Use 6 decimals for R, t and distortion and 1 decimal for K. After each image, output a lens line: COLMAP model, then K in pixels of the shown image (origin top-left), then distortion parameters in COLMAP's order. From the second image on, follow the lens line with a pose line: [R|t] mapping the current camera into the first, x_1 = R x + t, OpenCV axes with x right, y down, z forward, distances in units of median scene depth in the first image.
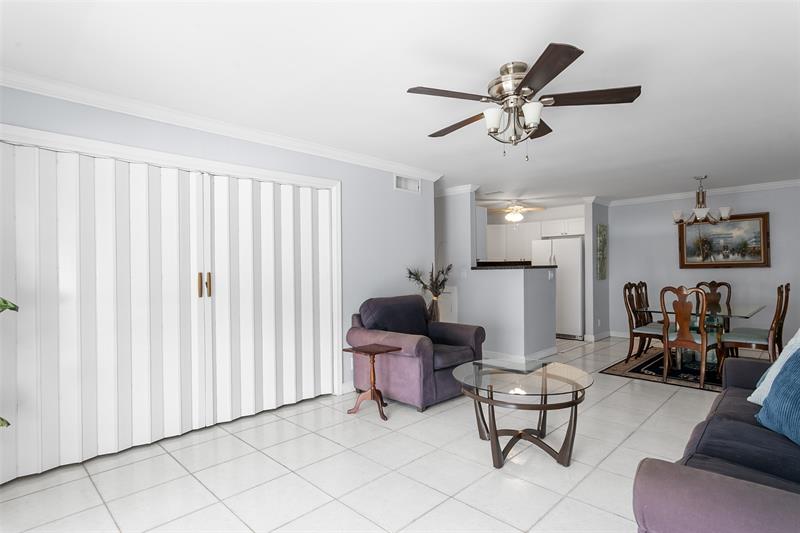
lens RADIAL K [[415.6, 0, 400.0], [0, 415.6, 266.5], [0, 0, 1]] dist [-0.000806, 0.000002]
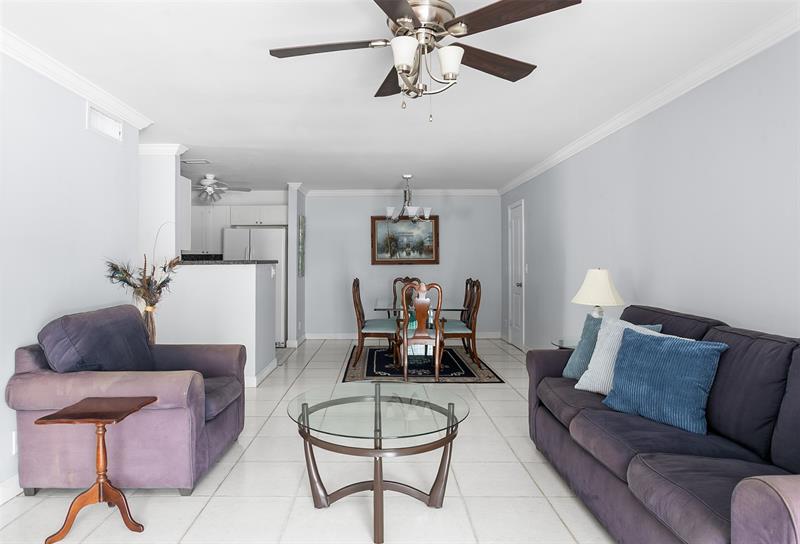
lens RADIAL K [[483.4, 0, 373.8], [0, 483.4, 259.0], [0, 0, 1]] dist [-0.001330, -0.000074]
pose [[0.720651, 0.013770, 0.693162, -0.148424], [-0.009364, 0.999905, -0.010128, 0.002955], [-0.693235, 0.000808, 0.720711, 0.172368]]
